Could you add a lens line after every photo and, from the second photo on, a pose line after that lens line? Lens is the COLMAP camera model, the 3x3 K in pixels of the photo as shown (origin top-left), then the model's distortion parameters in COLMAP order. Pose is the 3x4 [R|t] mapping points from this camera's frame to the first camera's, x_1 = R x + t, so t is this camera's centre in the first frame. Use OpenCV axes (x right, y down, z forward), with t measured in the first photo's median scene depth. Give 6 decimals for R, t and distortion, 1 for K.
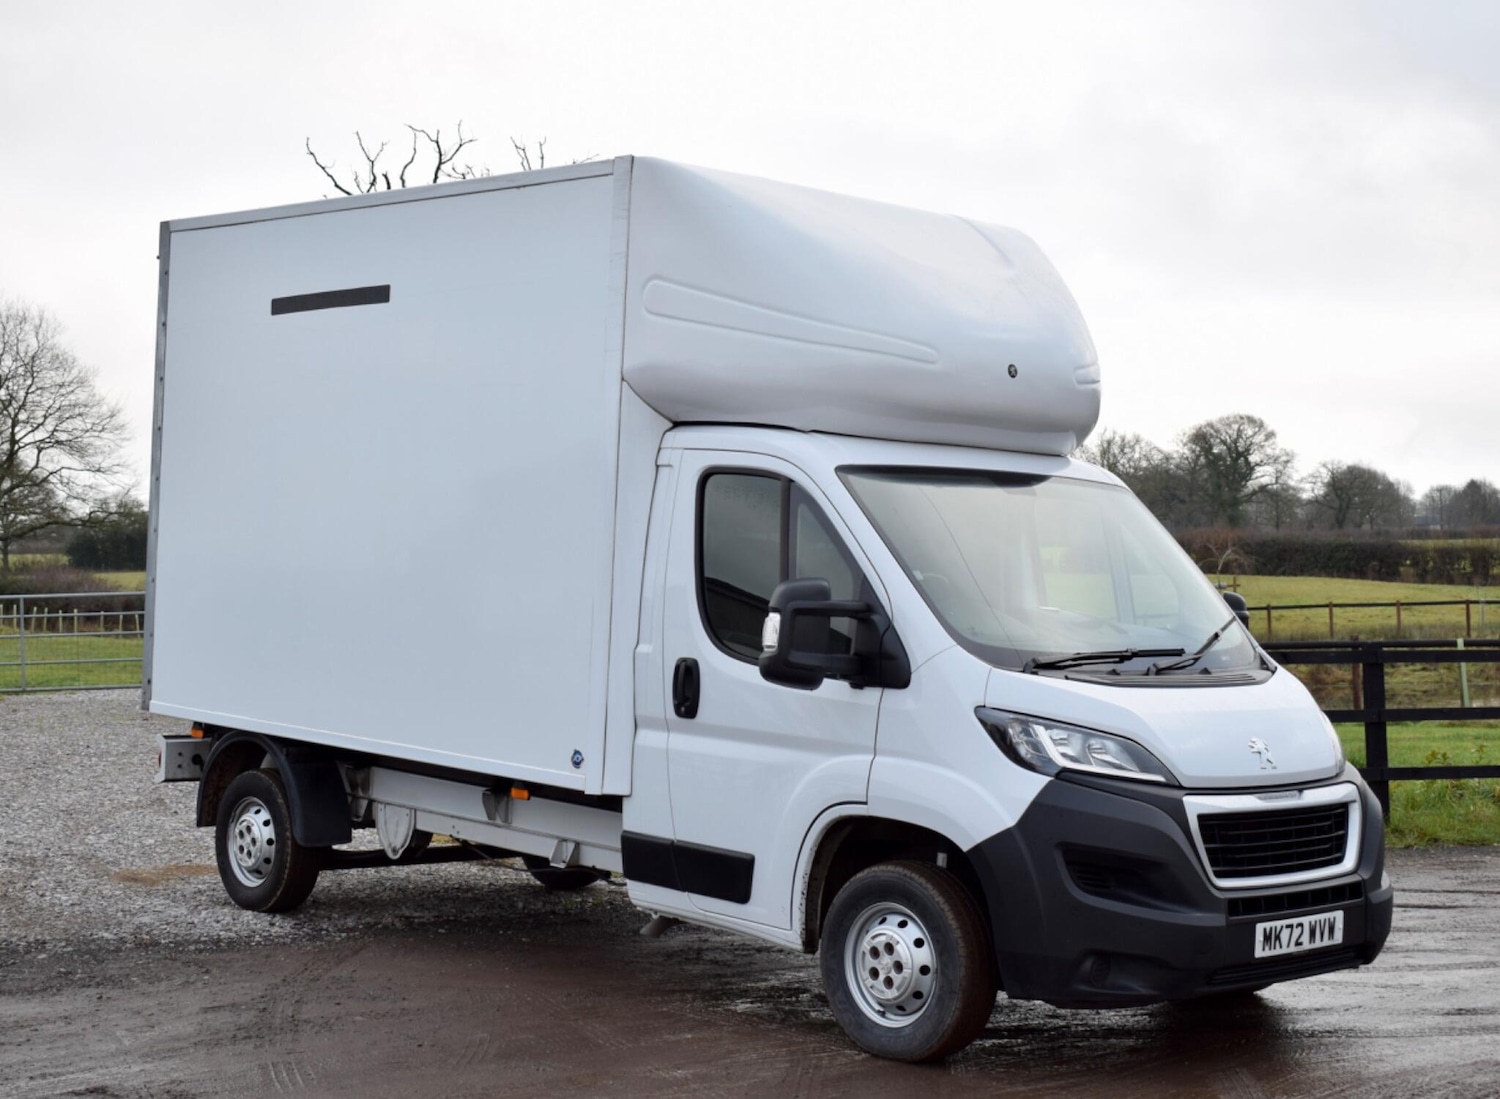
lens RADIAL K [[2340.1, 0, 743.1], [0, 2340.1, 555.9], [0, 0, 1]] dist [-0.054367, 0.000000]
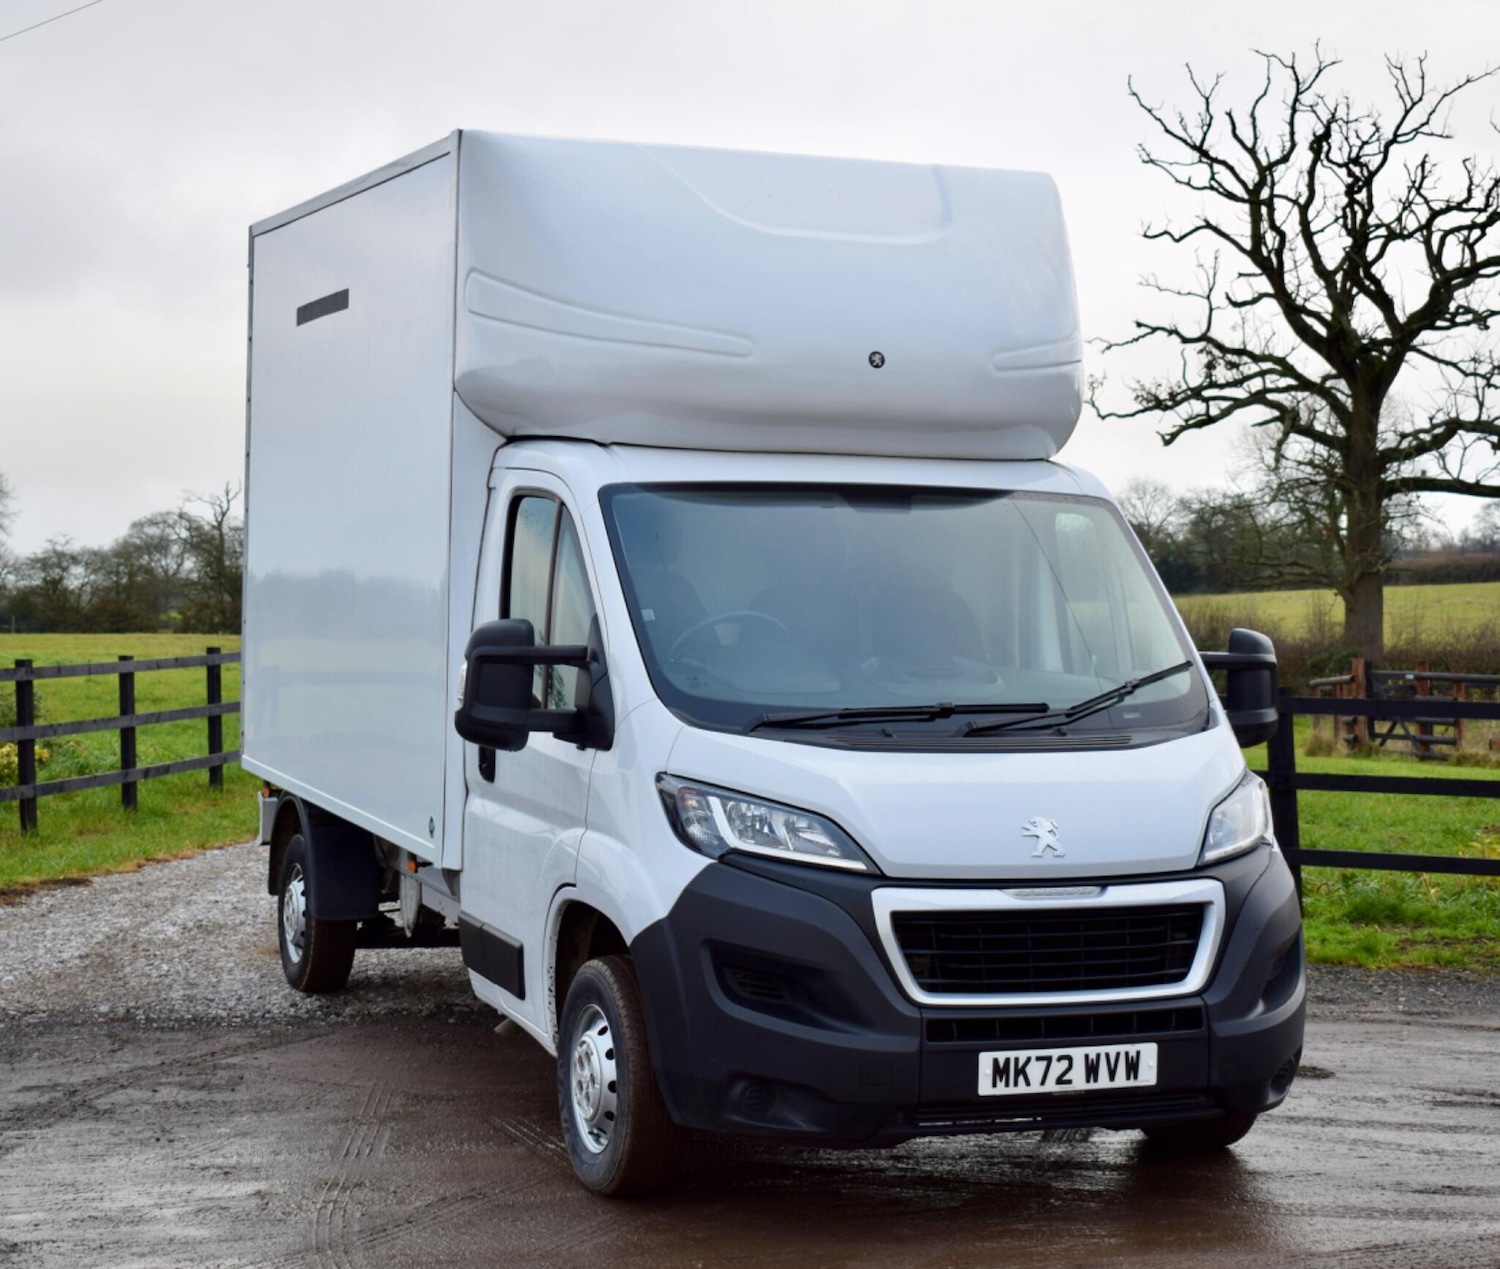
lens RADIAL K [[2858.7, 0, 697.8], [0, 2858.7, 610.9], [0, 0, 1]] dist [-0.046199, 0.000000]
pose [[0.918379, -0.009410, -0.395589, 0.494618], [0.013824, 0.999870, 0.008310, -0.001257], [0.395459, -0.013100, 0.918390, 0.071439]]
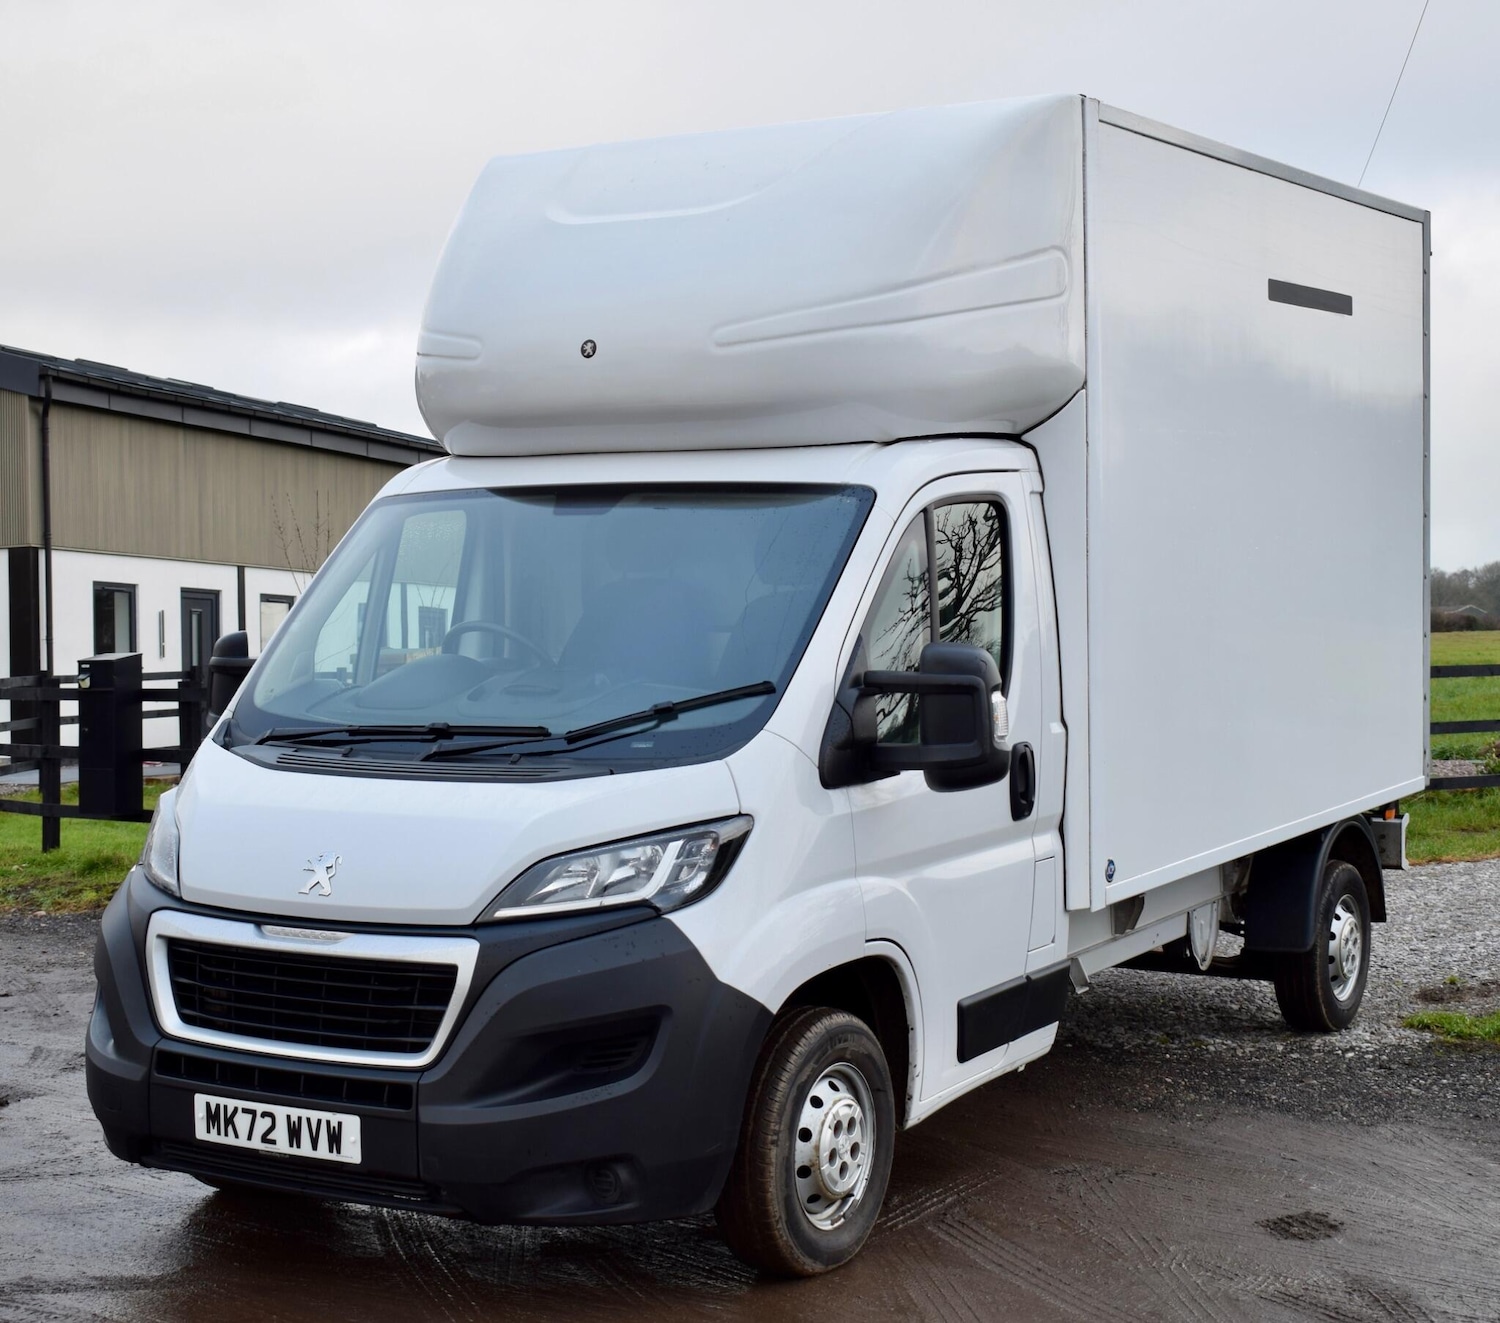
lens RADIAL K [[2492.4, 0, 749.8], [0, 2492.4, 655.1], [0, 0, 1]] dist [-0.060974, 0.000000]
pose [[0.258022, 0.003984, -0.966131, 0.986548], [0.020126, 0.999752, 0.009497, 0.013307], [0.965929, -0.021895, 0.257878, 0.927845]]
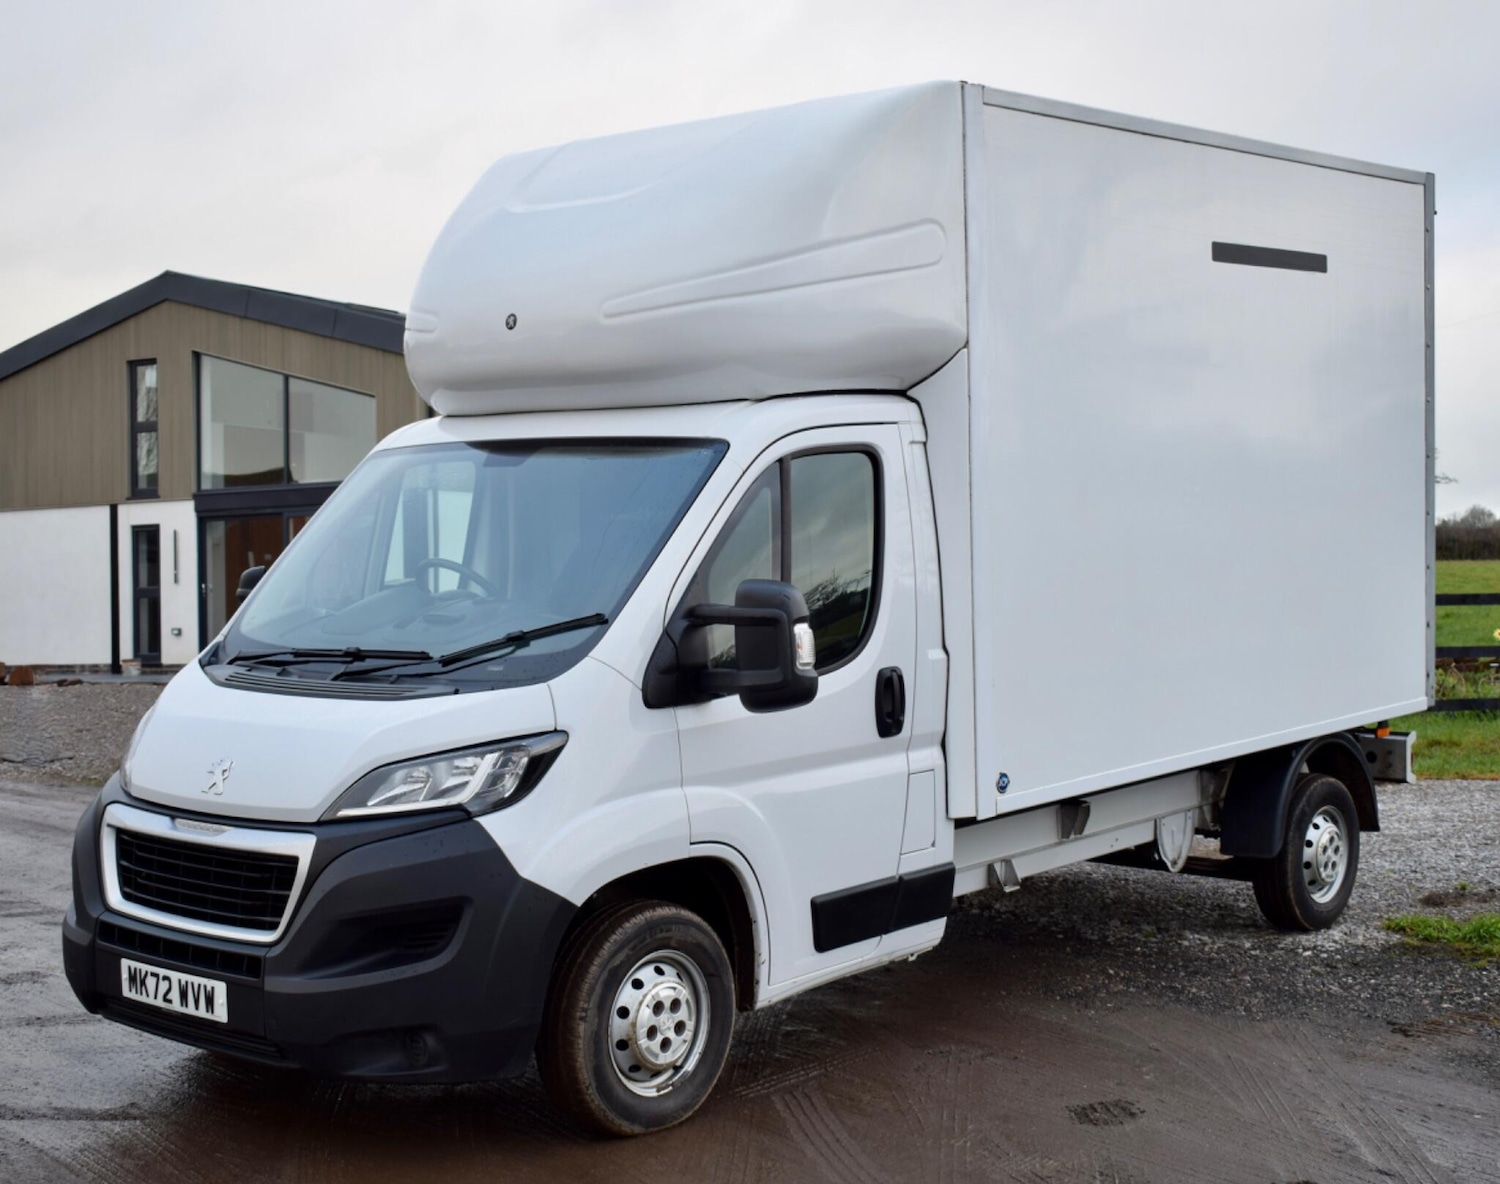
lens RADIAL K [[2156.8, 0, 751.6], [0, 2156.8, 627.0], [0, 0, 1]] dist [-0.058233, 0.000000]
pose [[0.078832, 0.027926, -0.996497, 1.002668], [0.020584, 0.999349, 0.029634, 0.012243], [0.996675, -0.022848, 0.078206, 1.126886]]
